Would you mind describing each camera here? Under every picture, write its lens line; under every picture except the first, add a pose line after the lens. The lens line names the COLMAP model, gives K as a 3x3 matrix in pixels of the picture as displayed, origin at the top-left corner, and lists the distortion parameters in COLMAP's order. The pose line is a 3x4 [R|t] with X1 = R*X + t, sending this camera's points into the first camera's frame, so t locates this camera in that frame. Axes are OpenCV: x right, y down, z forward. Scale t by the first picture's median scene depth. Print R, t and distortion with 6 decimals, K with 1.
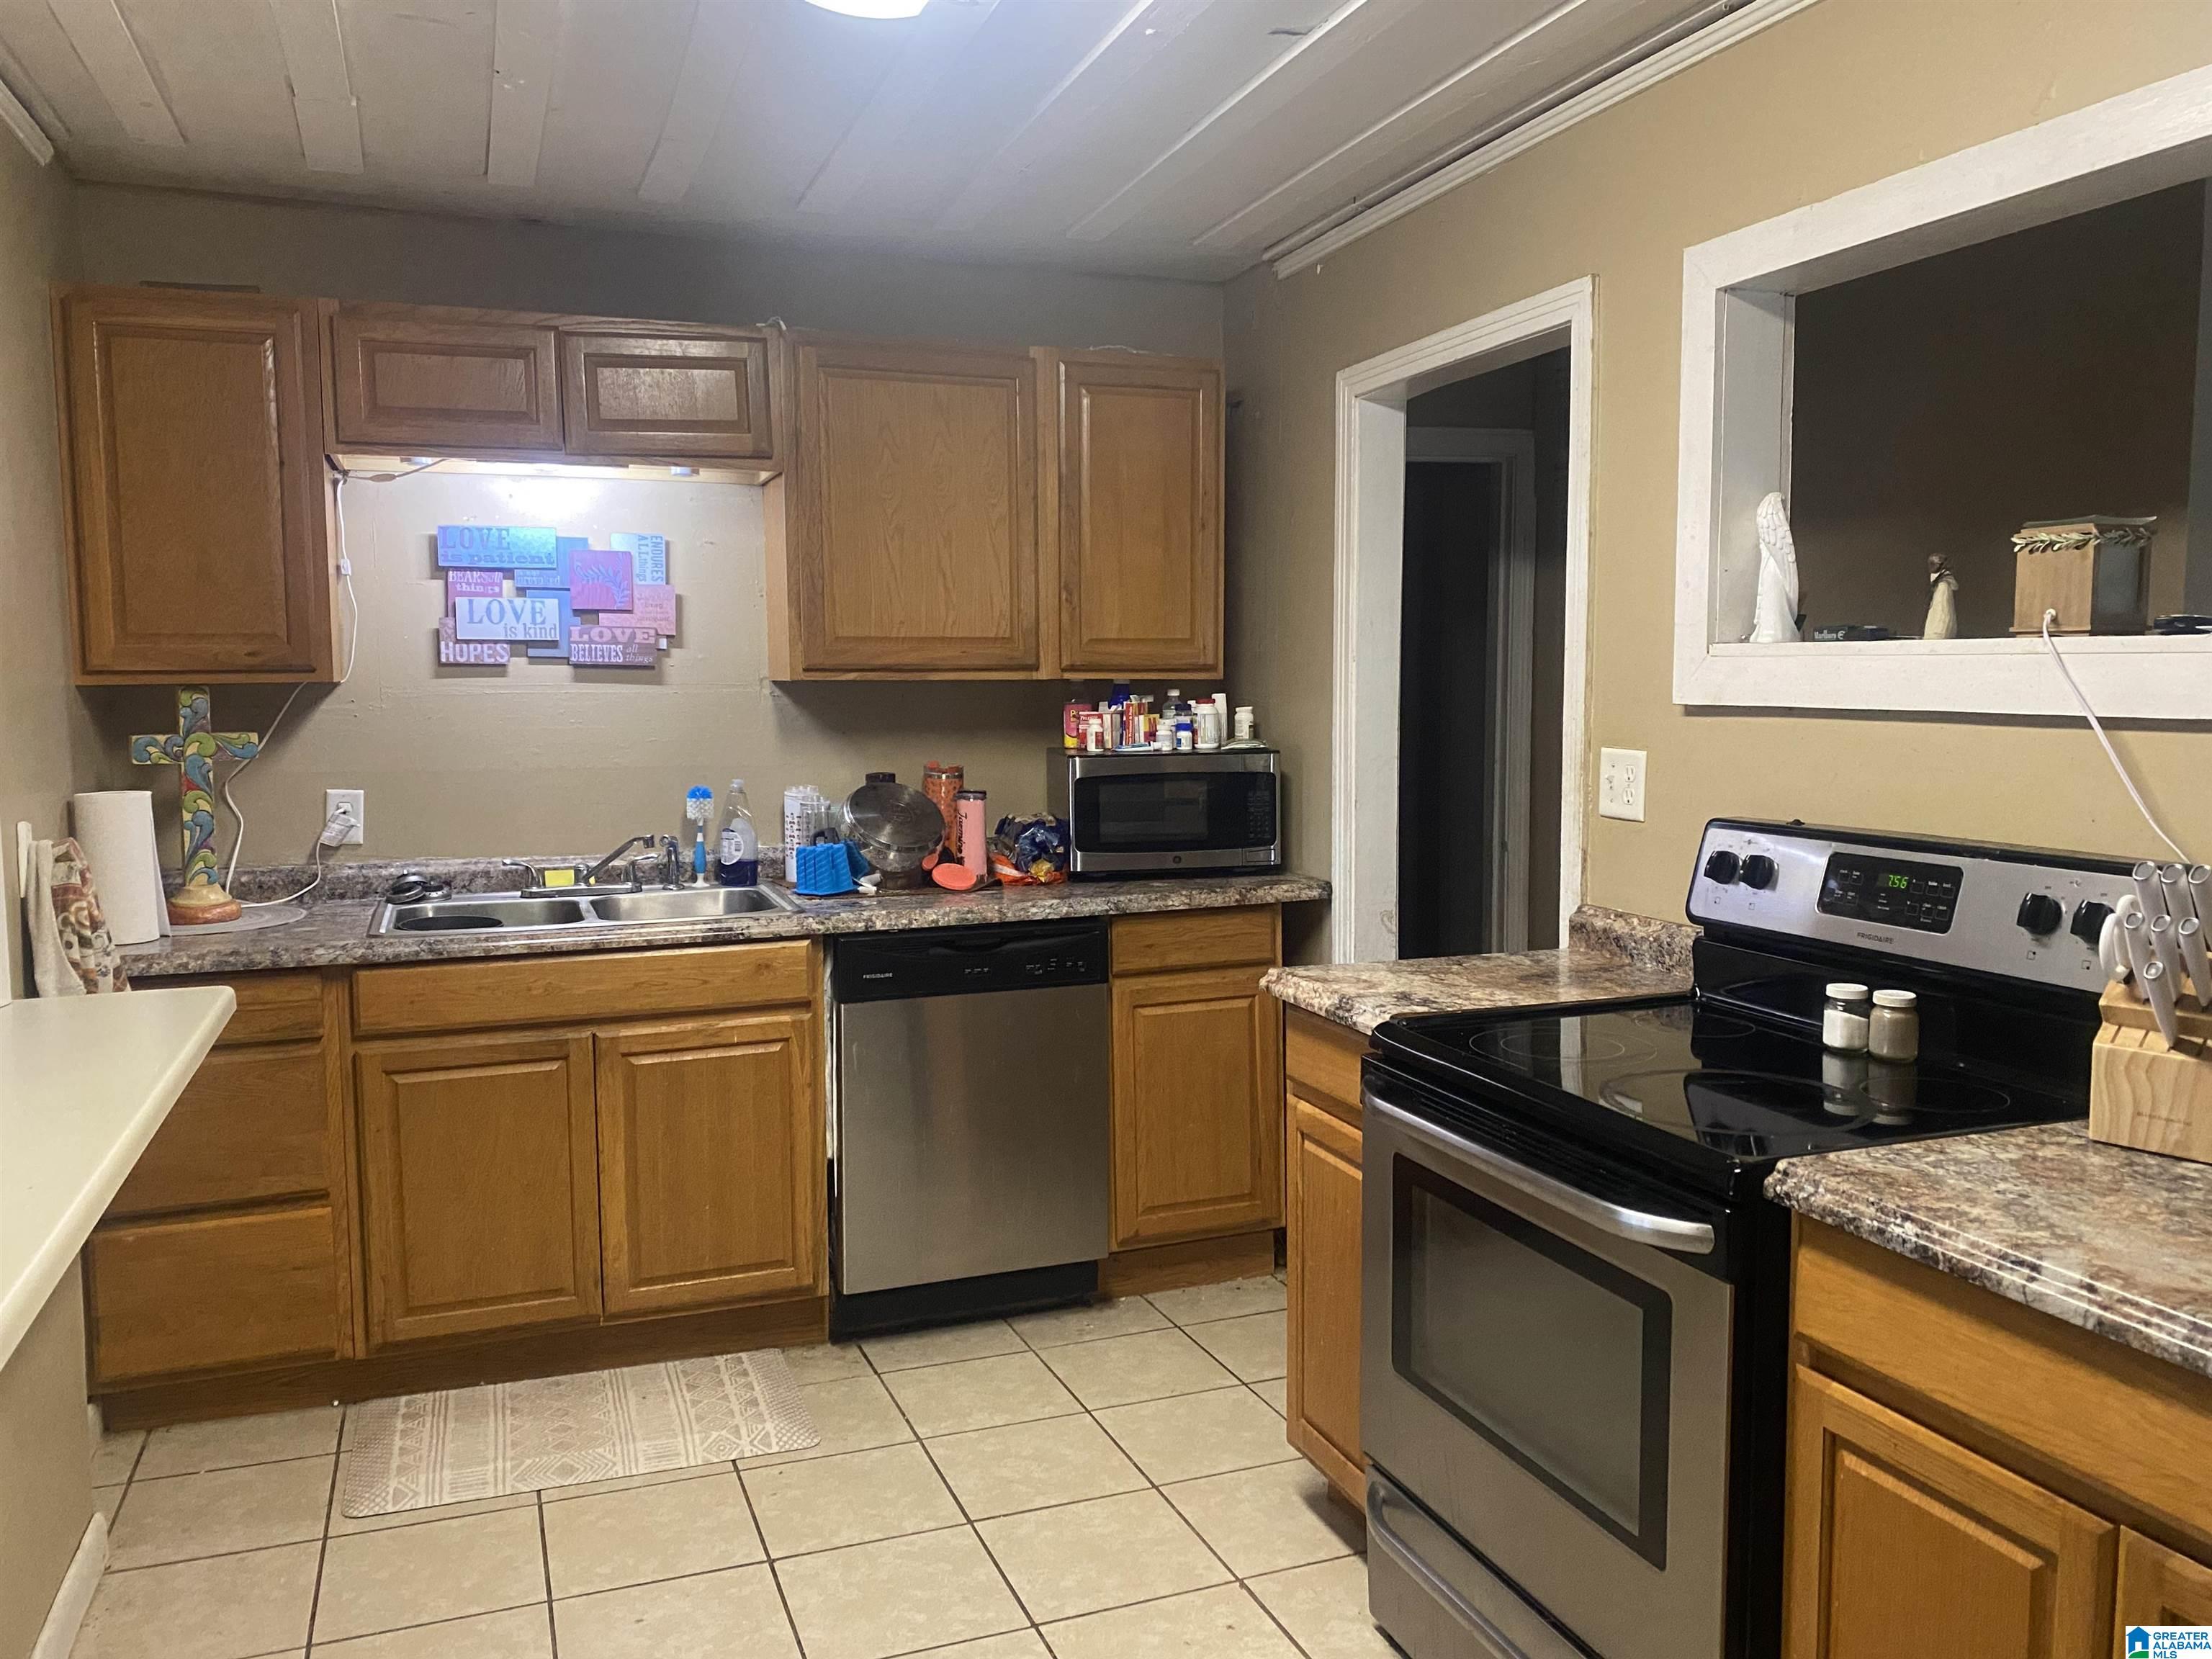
lens RADIAL K [[1667.9, 0, 1103.8], [0, 1667.9, 833.5], [0, 0, 1]] dist [0.042813, -0.044048]
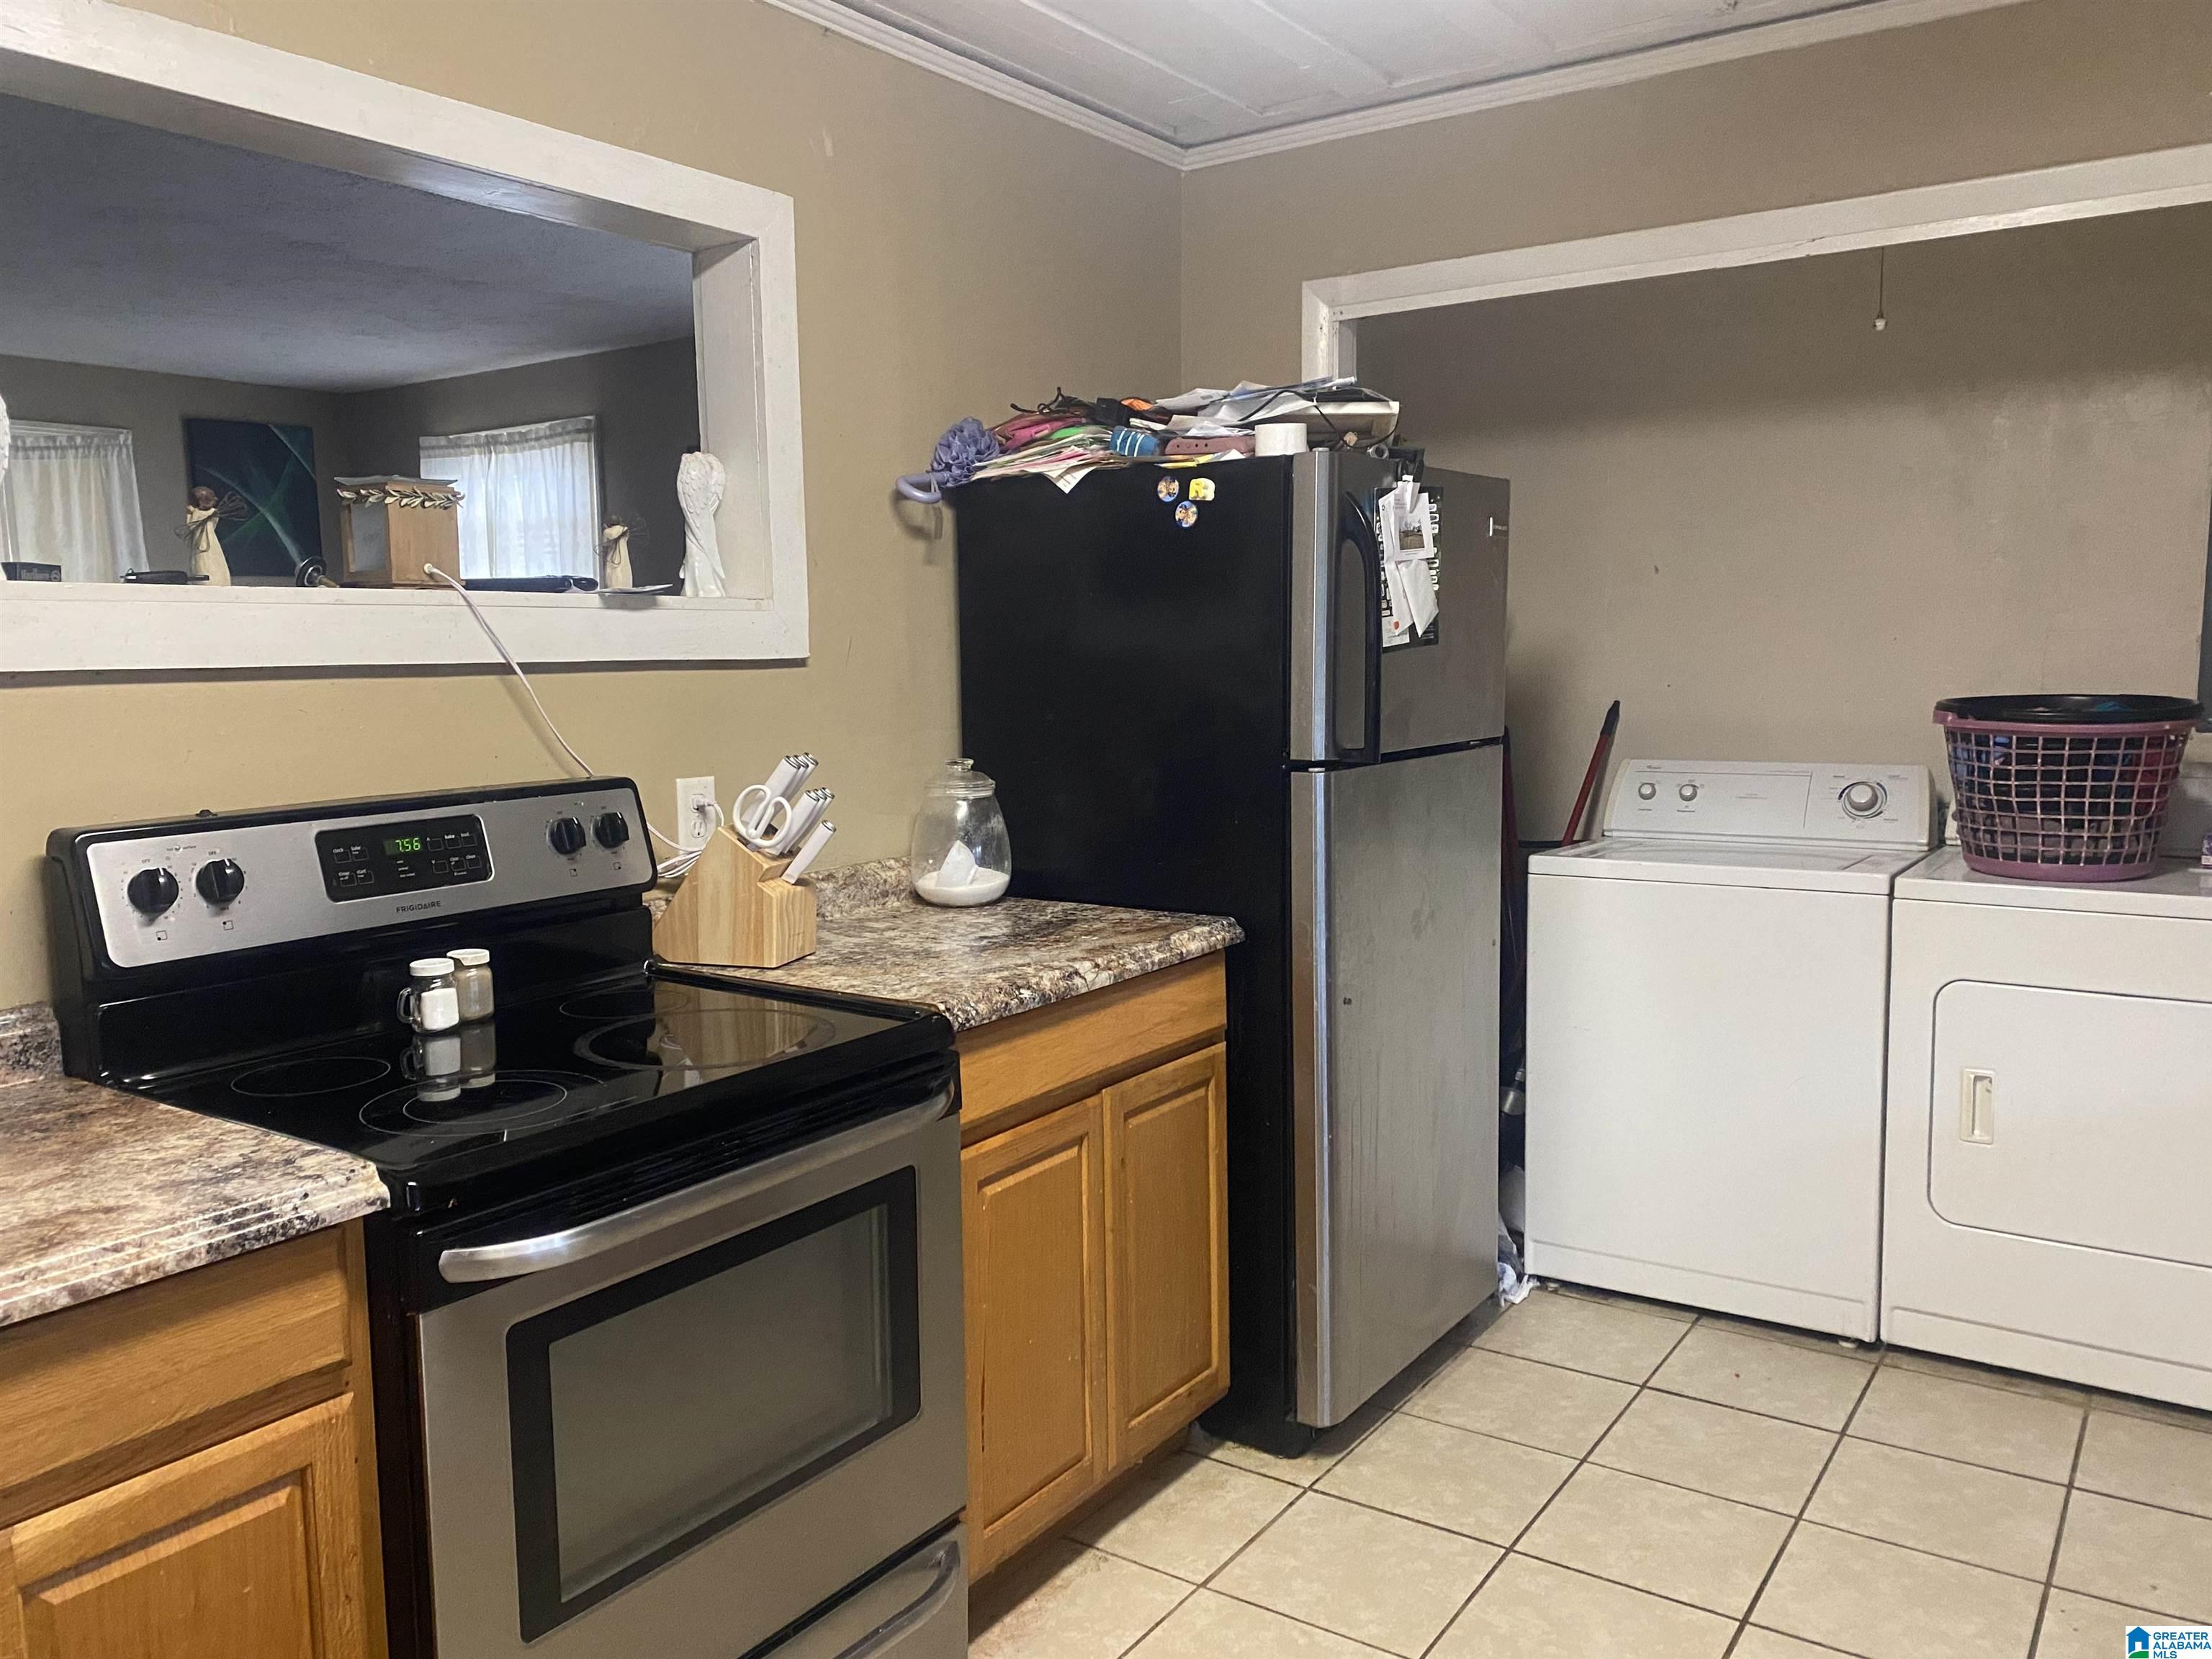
lens RADIAL K [[1667.9, 0, 1106.9], [0, 1667.9, 816.7], [0, 0, 1]] dist [0.042813, -0.044048]
pose [[-0.559958, -0.072332, 0.825357, -0.547715], [0.103002, 0.982376, 0.155974, -0.098049], [-0.822093, 0.172353, -0.542639, 1.244958]]
